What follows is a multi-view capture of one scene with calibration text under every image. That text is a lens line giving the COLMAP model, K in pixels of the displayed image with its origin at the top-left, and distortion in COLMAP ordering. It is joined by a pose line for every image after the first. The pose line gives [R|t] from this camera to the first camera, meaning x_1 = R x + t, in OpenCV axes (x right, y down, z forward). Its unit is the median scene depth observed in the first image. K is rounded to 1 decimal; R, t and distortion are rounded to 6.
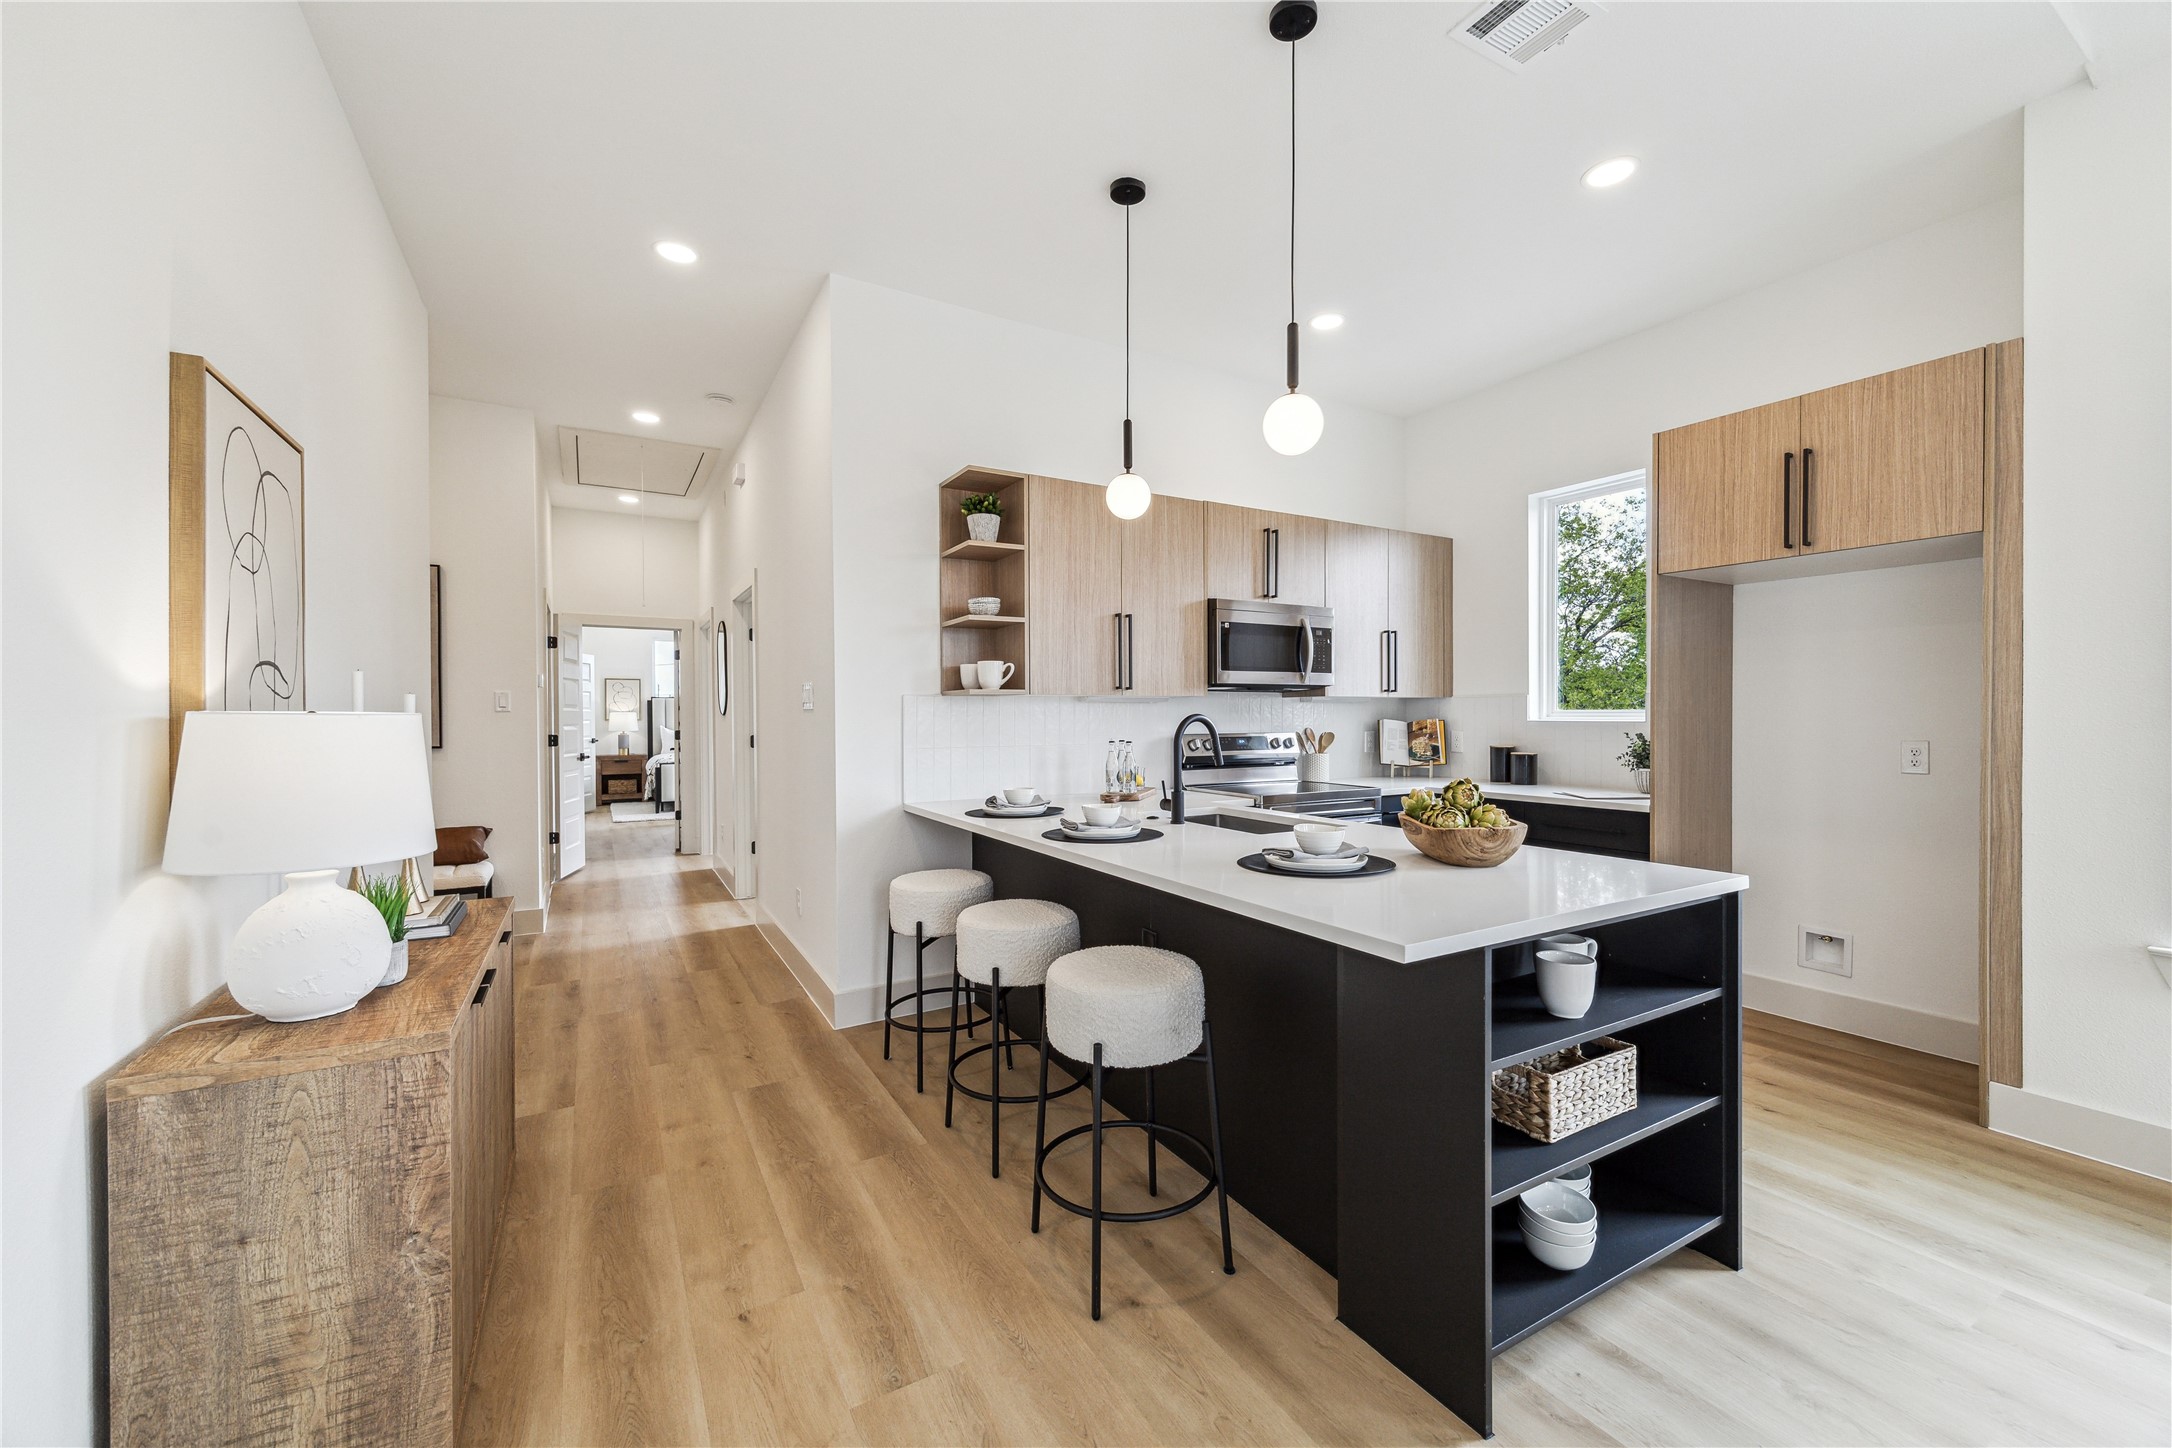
lens RADIAL K [[846.5, 0, 1089.5], [0, 846.5, 721.1], [0, 0, 1]] dist [0.006617, -0.001915]
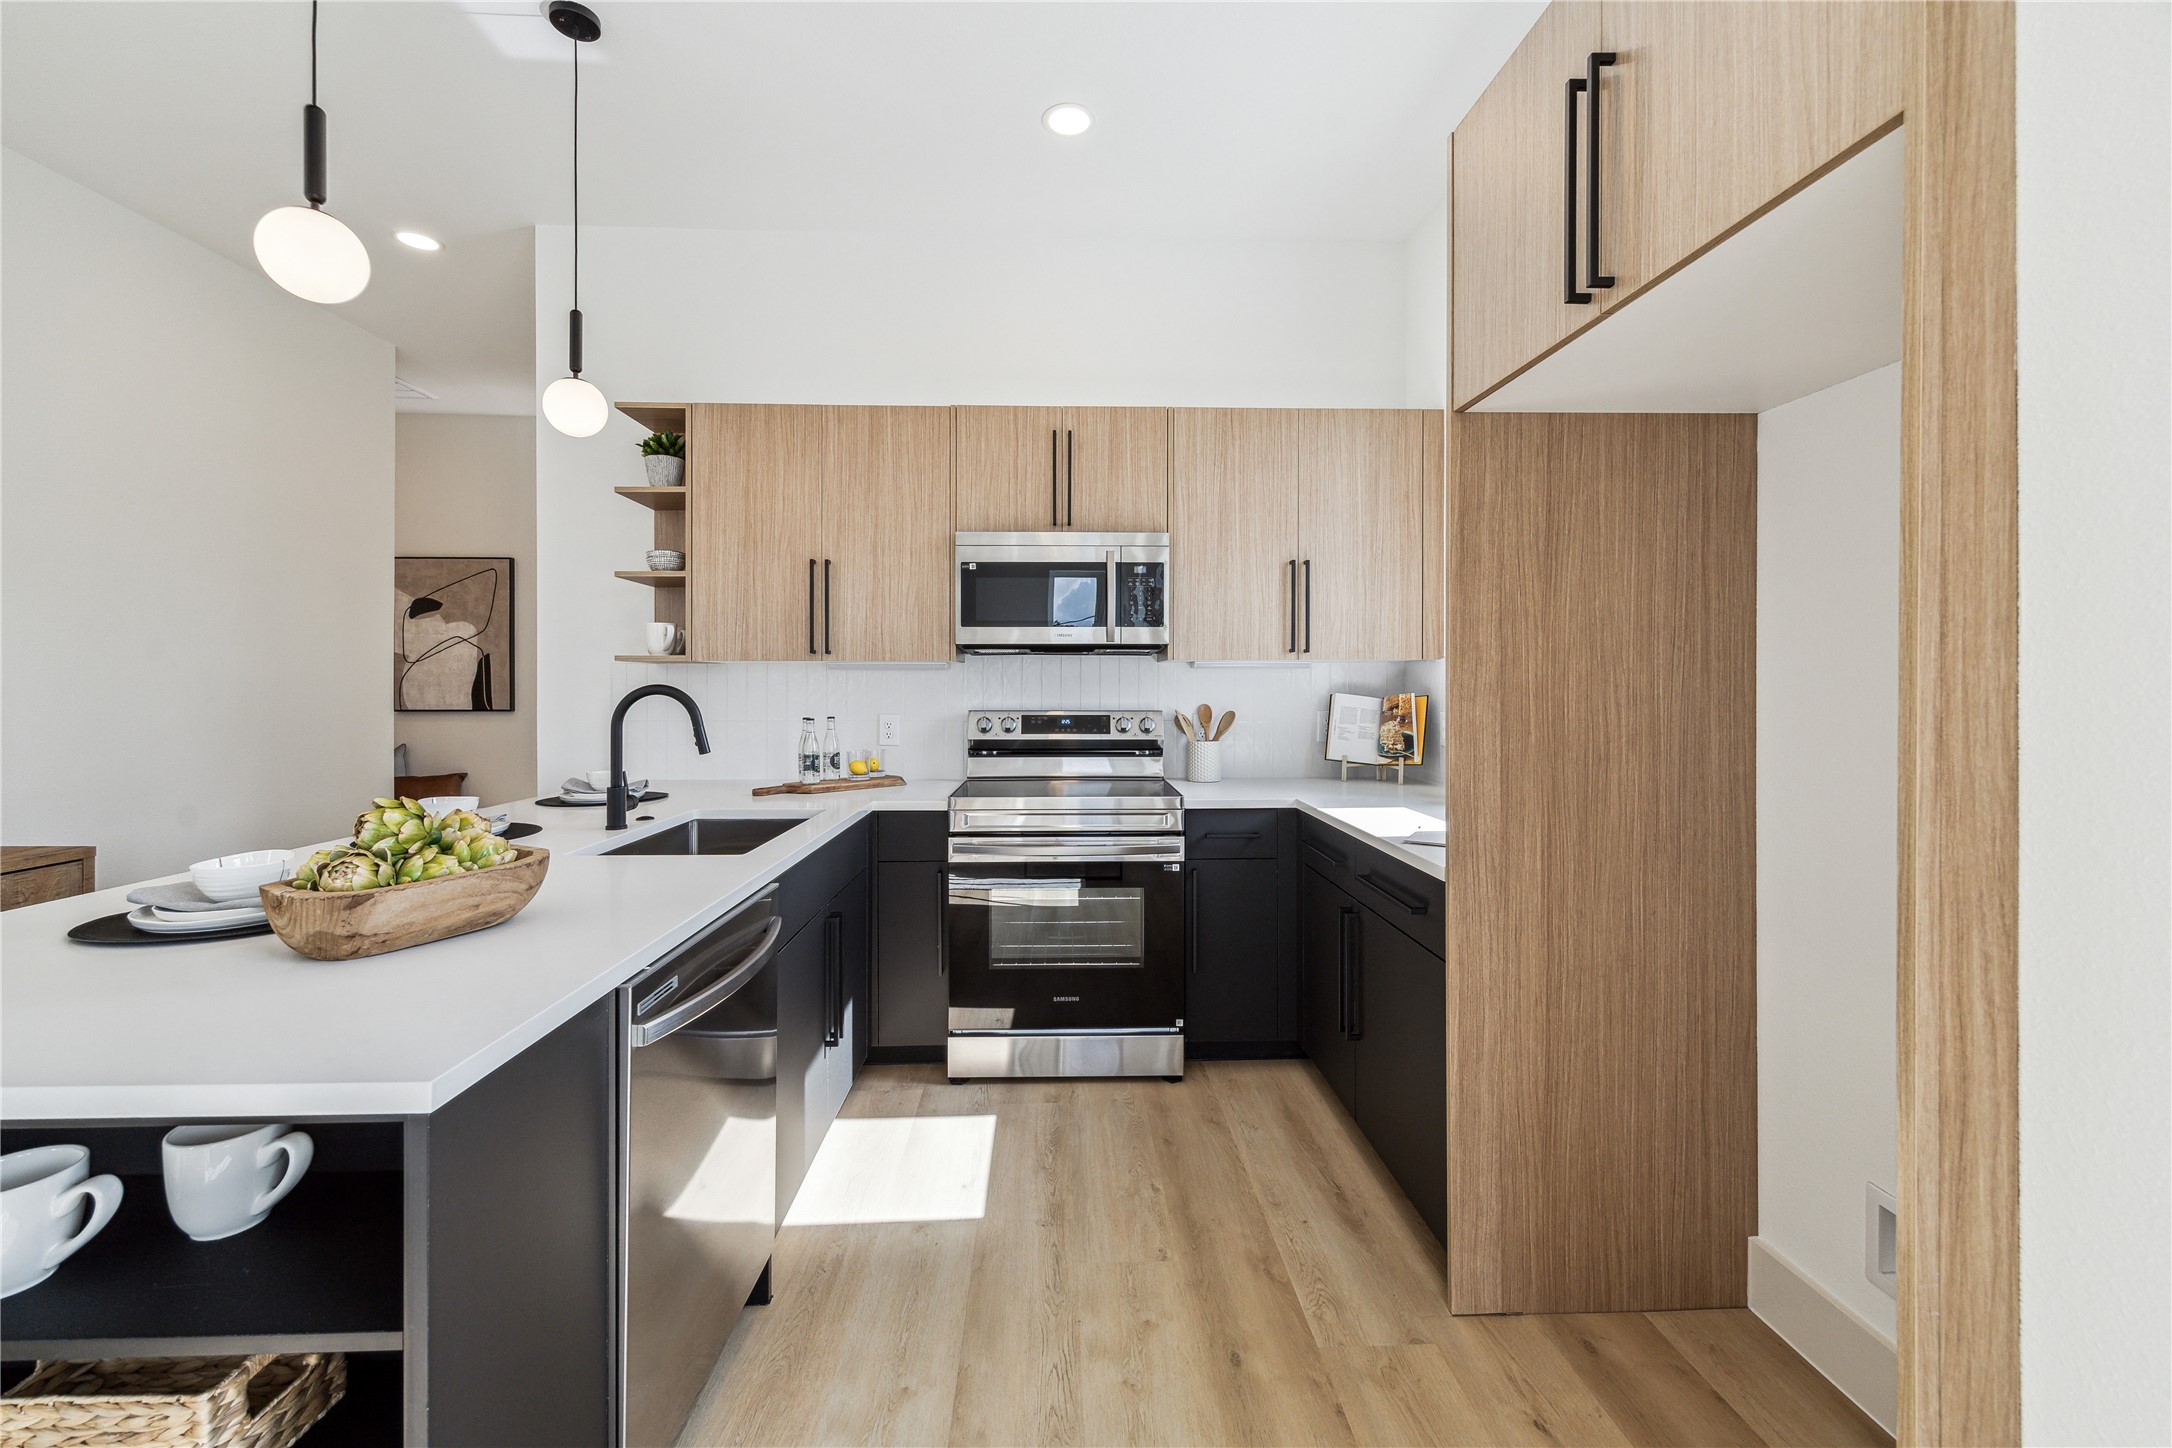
lens RADIAL K [[846.5, 0, 1092.2], [0, 846.5, 684.3], [0, 0, 1]] dist [0.006617, -0.001915]
pose [[0.886671, 0.003225, -0.462390, 0.652957], [-0.006468, 0.999964, -0.005427, -0.006265], [0.462356, 0.007802, 0.886660, 0.412479]]
